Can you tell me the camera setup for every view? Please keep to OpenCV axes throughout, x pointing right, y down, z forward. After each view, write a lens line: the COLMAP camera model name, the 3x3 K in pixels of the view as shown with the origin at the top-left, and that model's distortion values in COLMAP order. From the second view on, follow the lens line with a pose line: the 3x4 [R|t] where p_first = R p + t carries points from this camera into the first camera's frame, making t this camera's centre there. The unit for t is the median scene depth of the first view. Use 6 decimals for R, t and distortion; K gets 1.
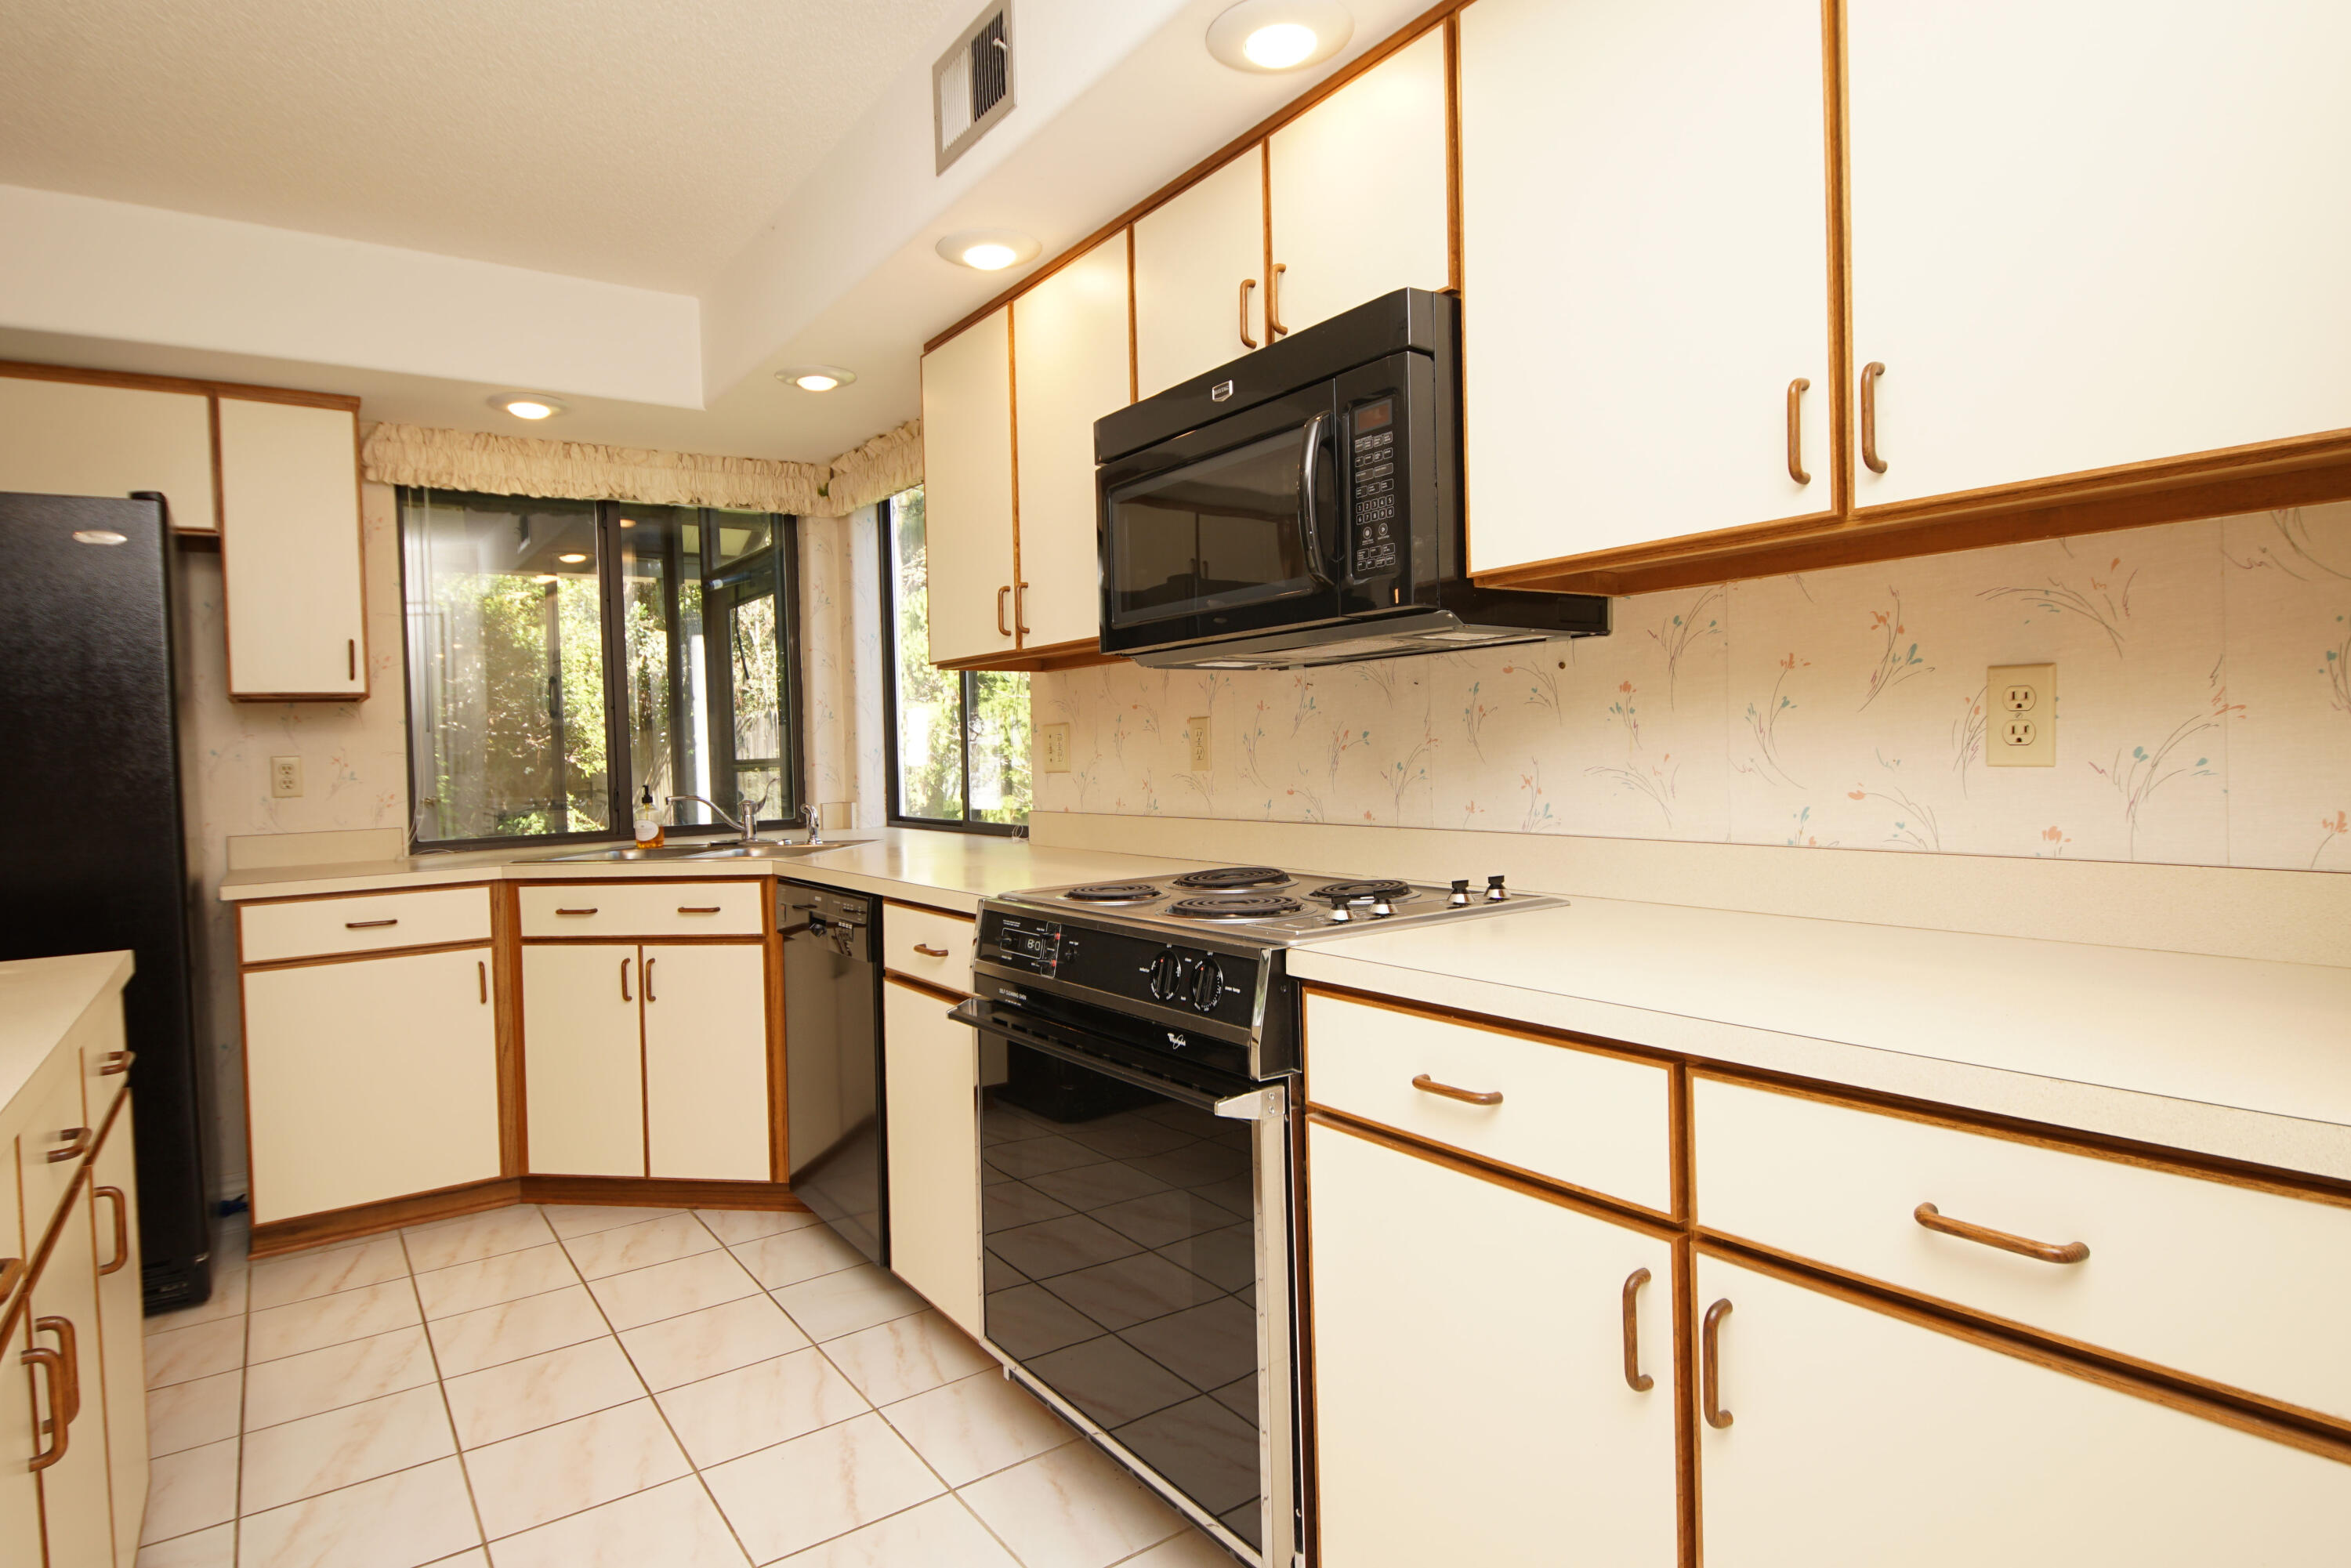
lens RADIAL K [[1257.8, 0, 1160.3], [0, 1257.8, 776.4], [0, 0, 1]] dist [0.037143, -0.034108]
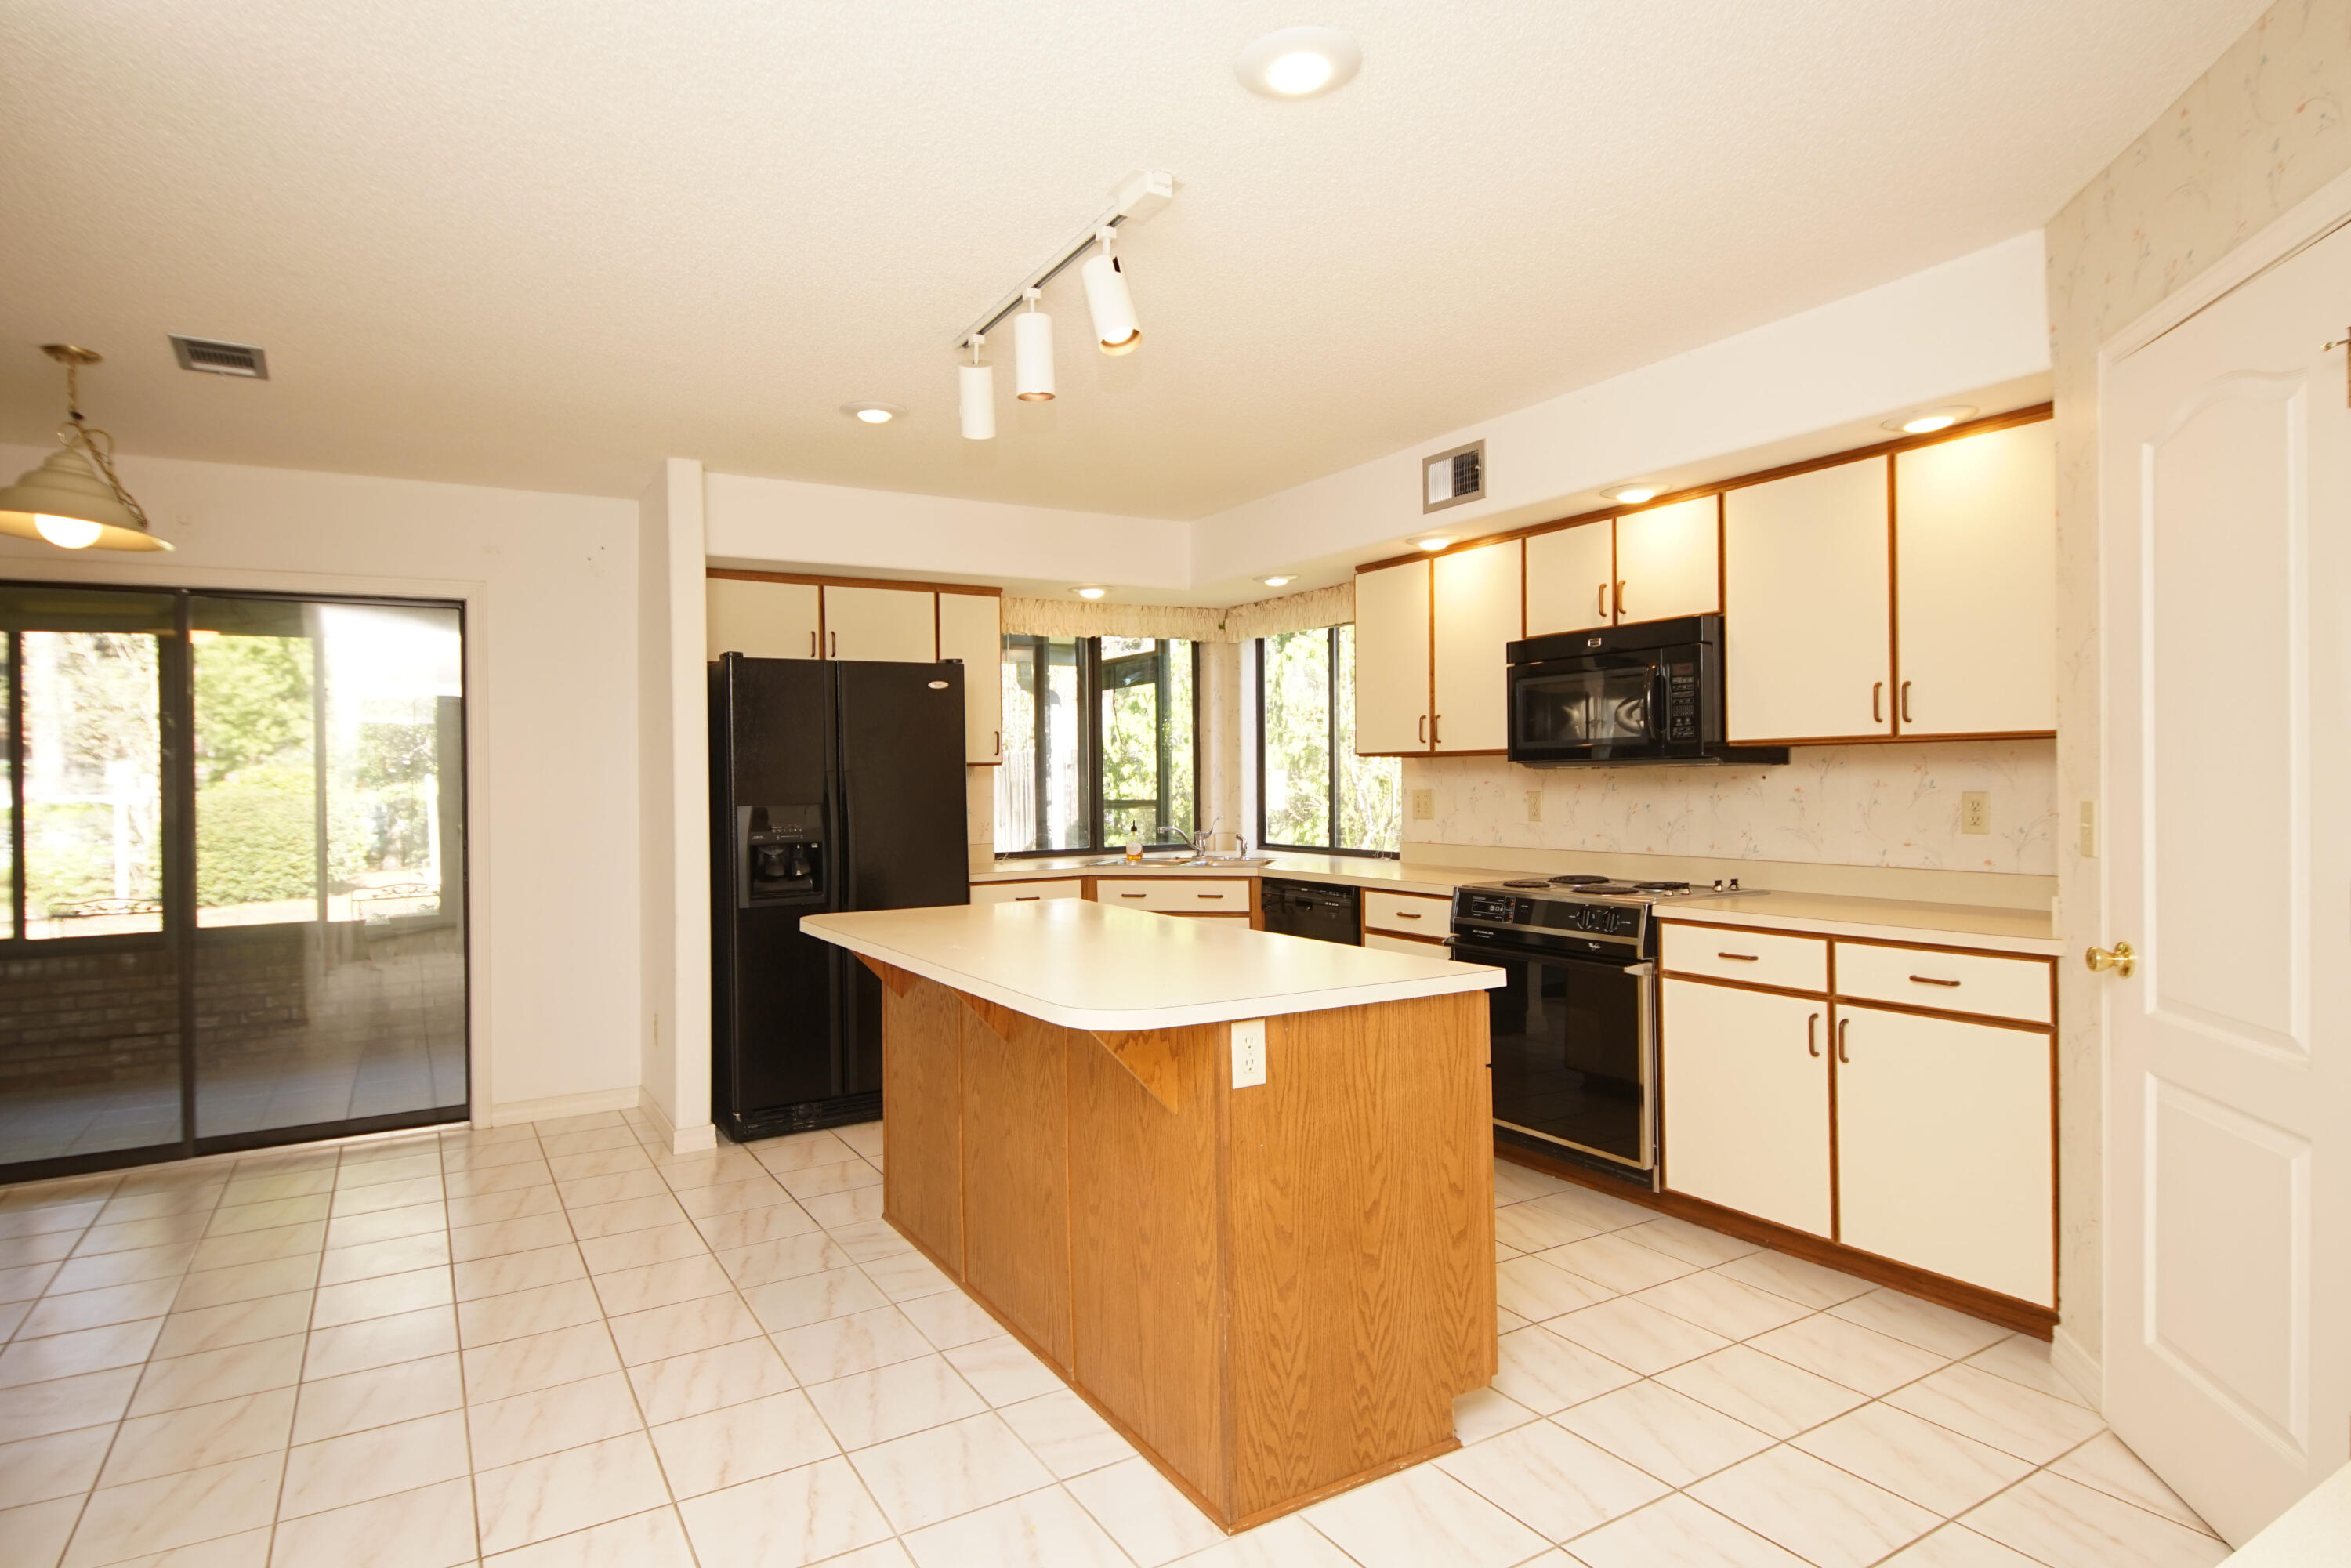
lens RADIAL K [[1257.8, 0, 1160.3], [0, 1257.8, 776.4], [0, 0, 1]] dist [0.037143, -0.034108]
pose [[0.997089, 0.016861, -0.074360, -0.306224], [-0.018594, 0.999570, -0.022675, -0.015150], [0.073946, 0.023991, 0.996974, -0.677947]]
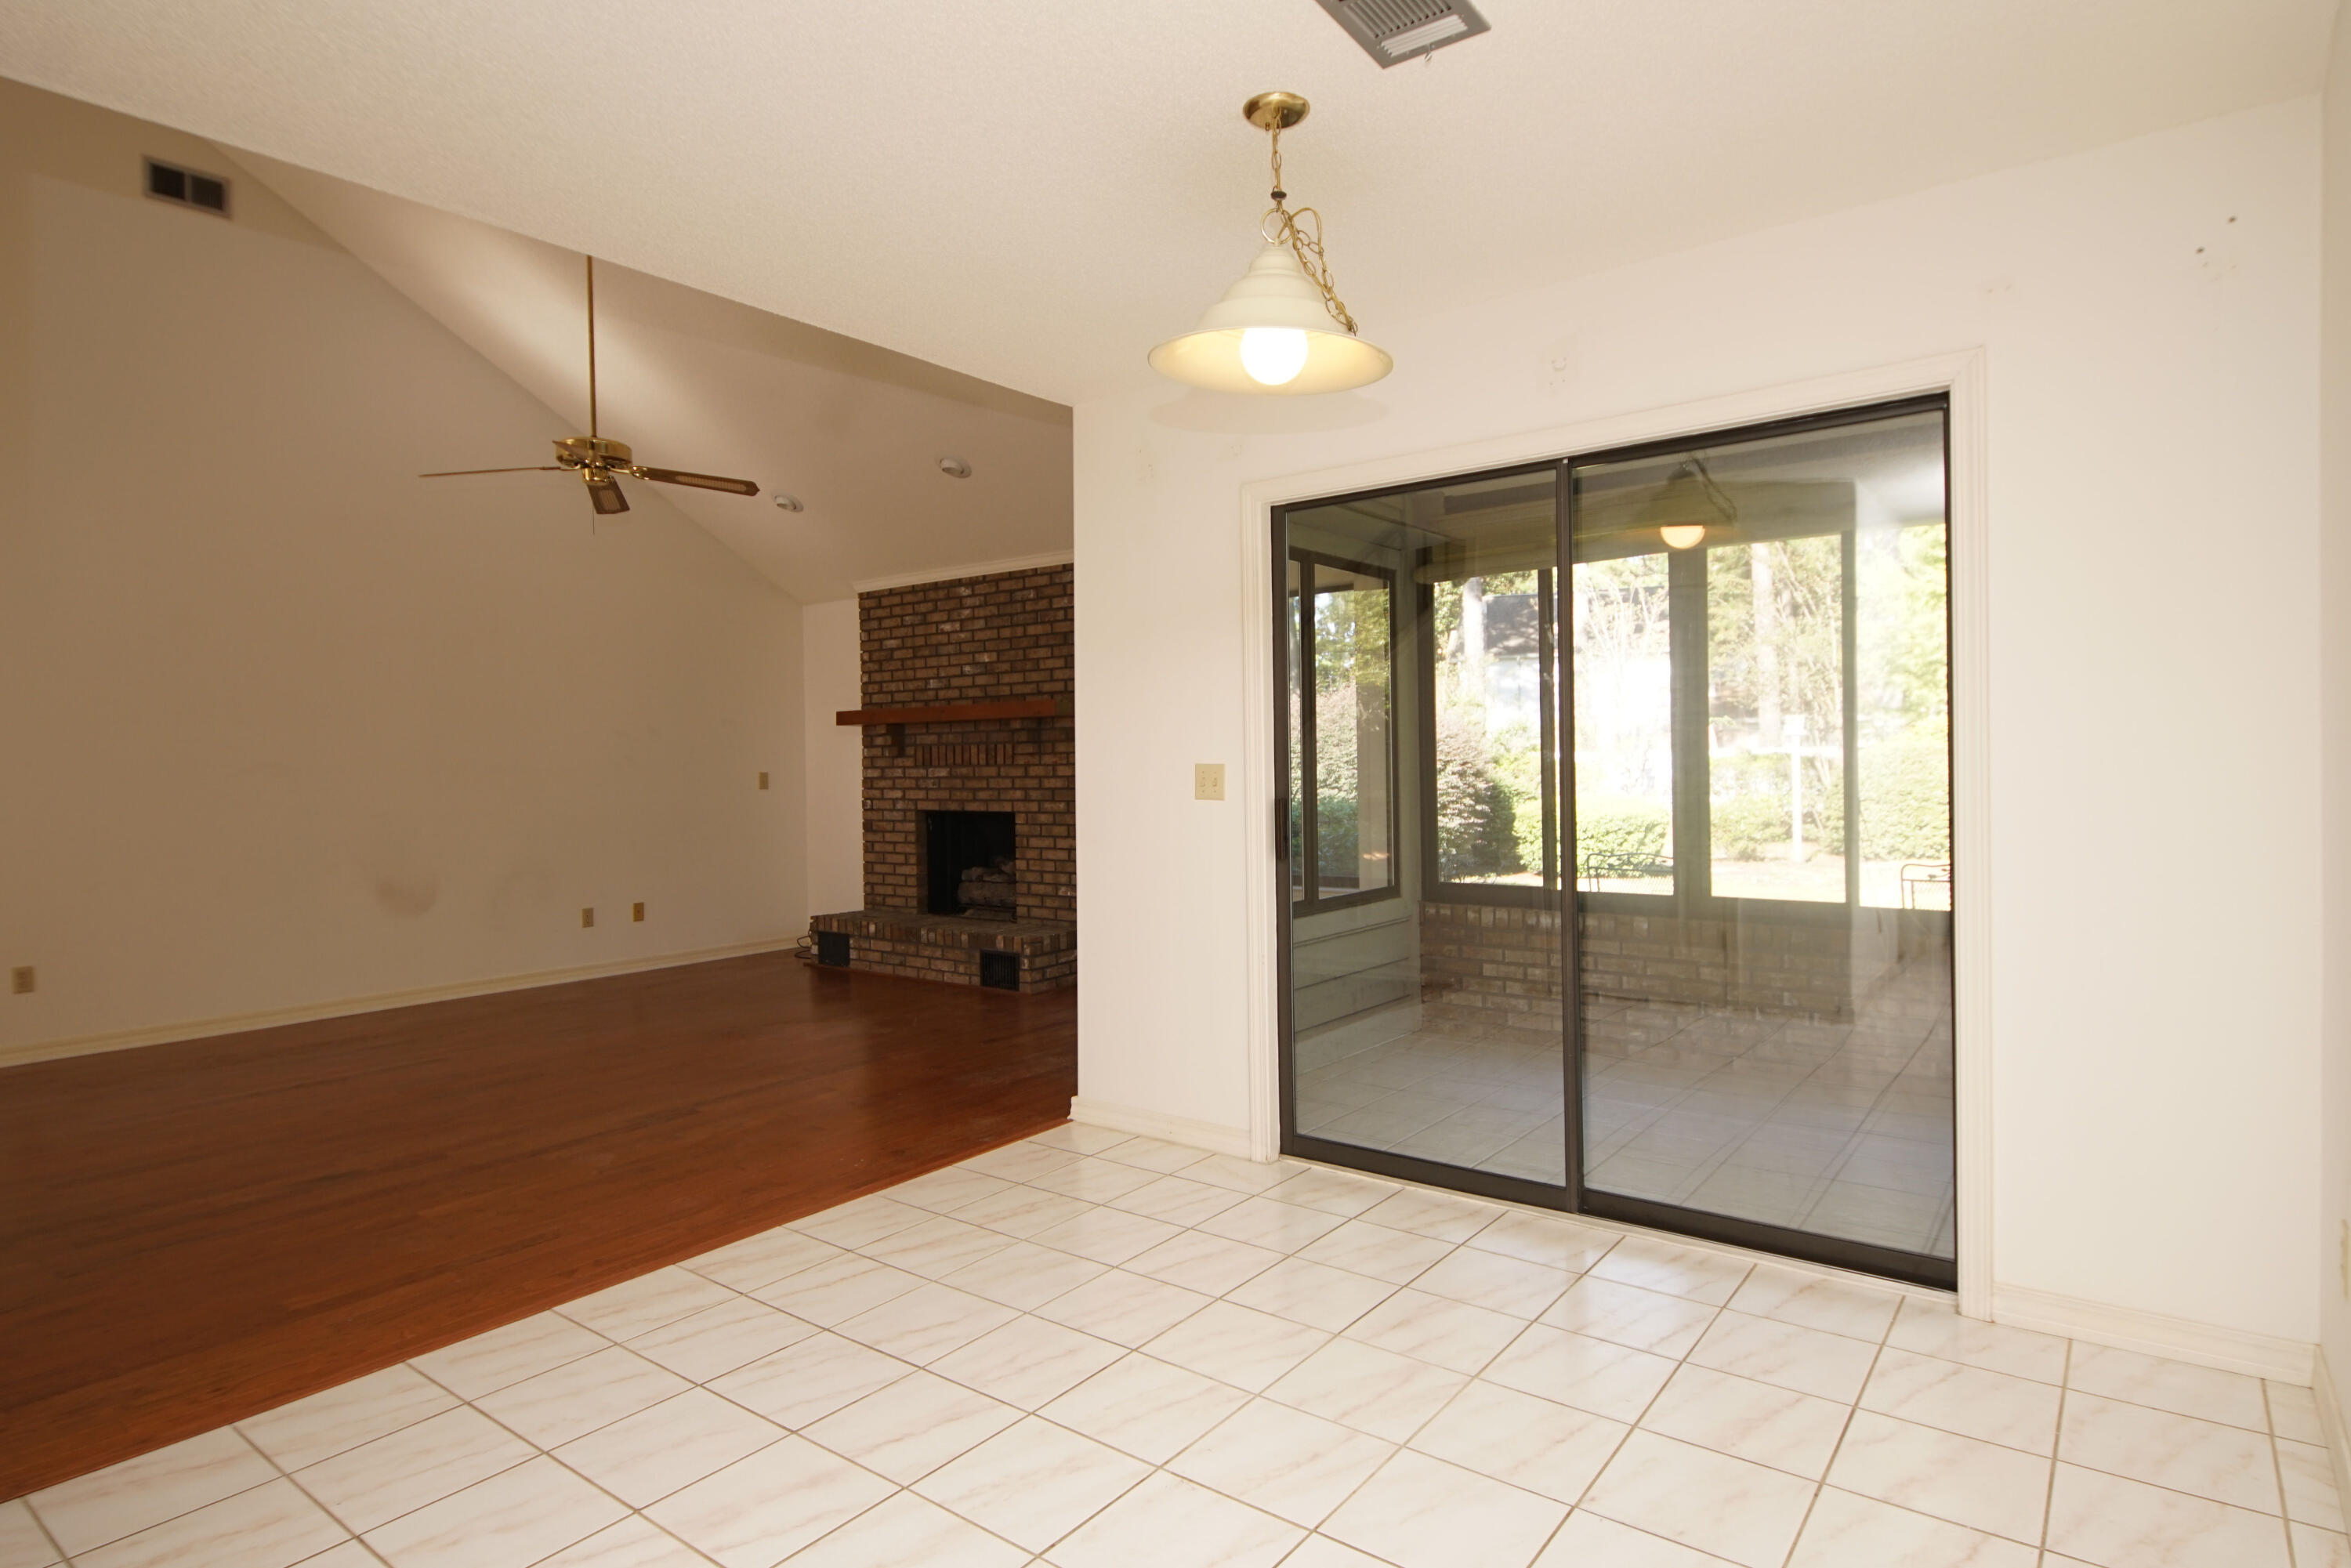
lens RADIAL K [[1257.8, 0, 1160.3], [0, 1257.8, 776.4], [0, 0, 1]] dist [0.037143, -0.034108]
pose [[0.296142, 0.040542, -0.954283, -0.565700], [-0.016787, 0.999165, 0.037239, -0.005446], [0.954996, 0.004992, 0.296576, -0.020389]]
